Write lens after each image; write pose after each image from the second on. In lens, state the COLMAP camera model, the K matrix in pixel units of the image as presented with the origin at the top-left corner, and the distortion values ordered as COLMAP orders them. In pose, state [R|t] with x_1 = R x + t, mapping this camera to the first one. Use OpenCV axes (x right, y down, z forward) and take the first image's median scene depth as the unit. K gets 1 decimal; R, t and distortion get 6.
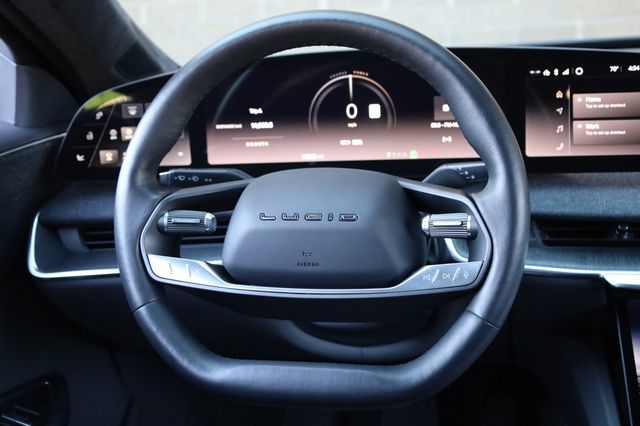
lens RADIAL K [[962.2, 0, 320.0], [0, 962.2, 213.0], [0, 0, 1]] dist [-0.007303, -0.071539]
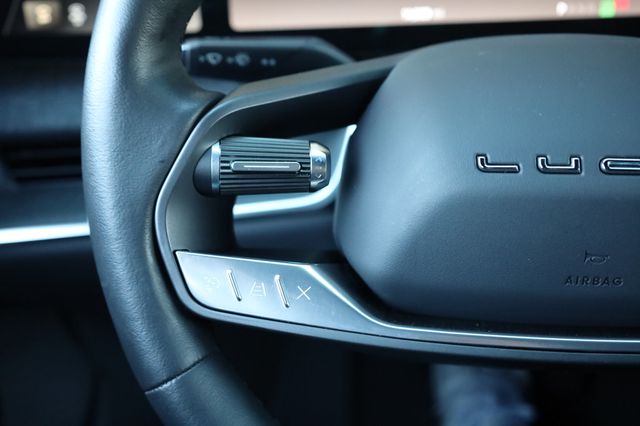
lens RADIAL K [[779.5, 0, 320.0], [0, 779.5, 213.0], [0, 0, 1]] dist [0.008468, 0.031035]
pose [[0.990583, -0.024996, 0.134613, -0.161234], [0.001978, 0.985704, 0.168477, -0.027806], [-0.136900, -0.166624, 0.976471, 0.669690]]
